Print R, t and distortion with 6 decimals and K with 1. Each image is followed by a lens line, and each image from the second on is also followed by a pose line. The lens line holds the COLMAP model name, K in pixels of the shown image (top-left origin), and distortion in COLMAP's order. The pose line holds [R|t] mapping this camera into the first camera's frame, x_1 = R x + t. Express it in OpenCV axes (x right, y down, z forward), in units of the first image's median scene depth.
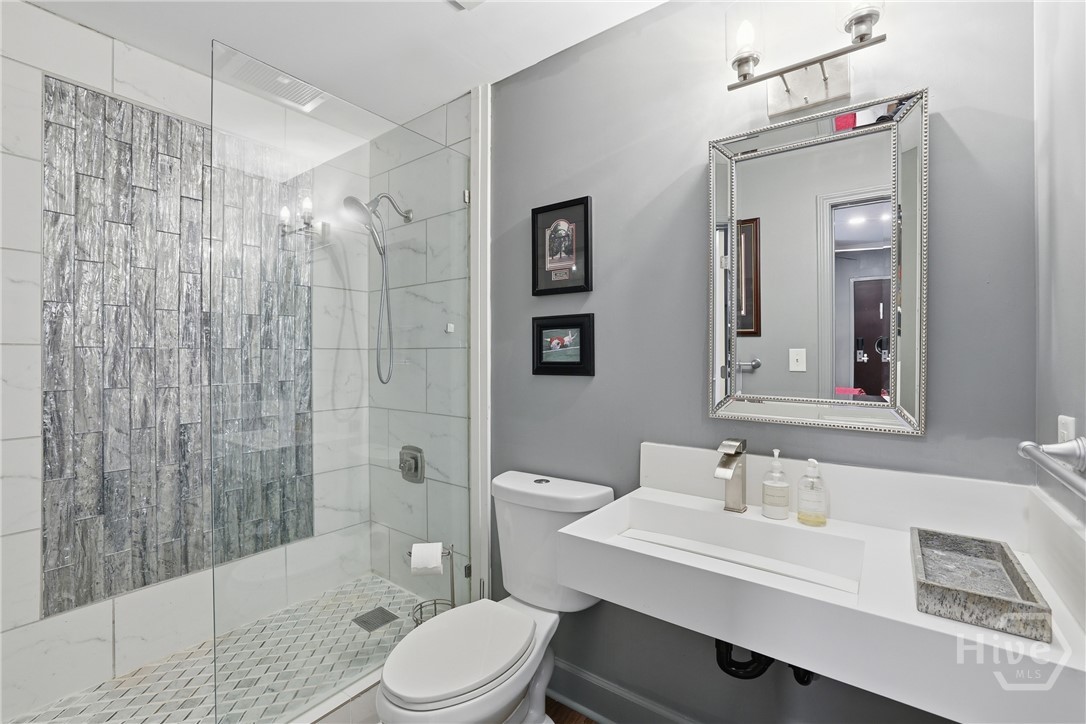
lens RADIAL K [[484.1, 0, 542.1], [0, 484.1, 359.3], [0, 0, 1]] dist [0.001241, 0.000263]
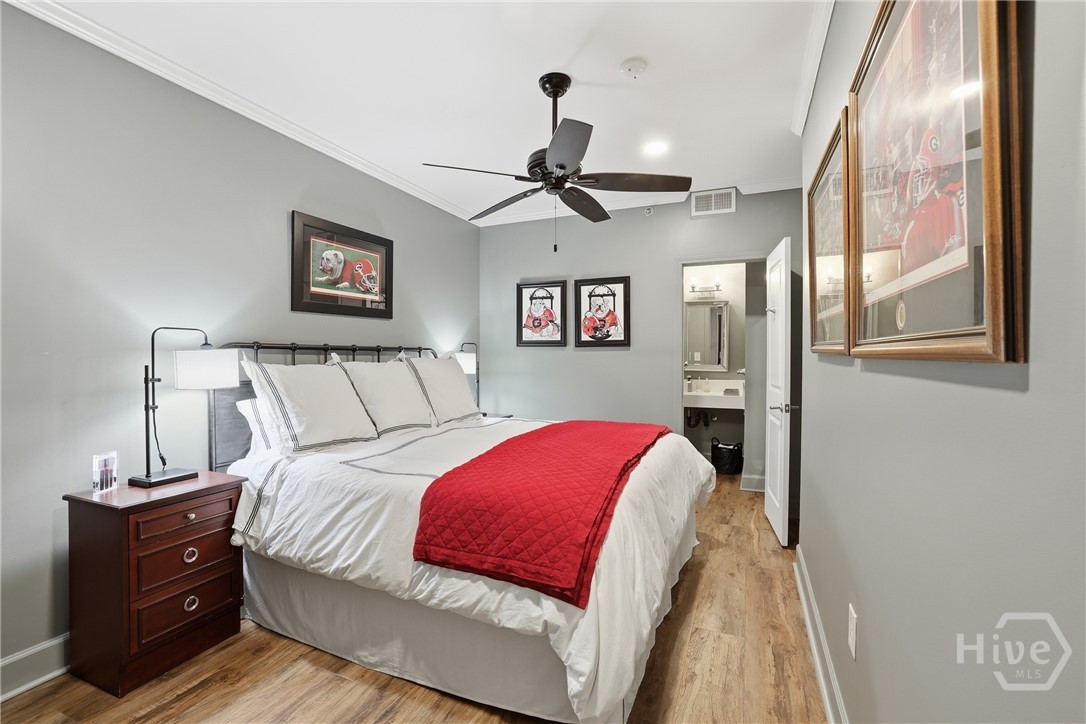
lens RADIAL K [[484.1, 0, 542.1], [0, 484.1, 359.3], [0, 0, 1]] dist [0.001241, 0.000263]
pose [[0.960865, -0.002212, 0.277008, -2.251102], [0.000074, 0.999970, 0.007727, -0.002158], [-0.277017, -0.007404, 0.960837, -3.017685]]
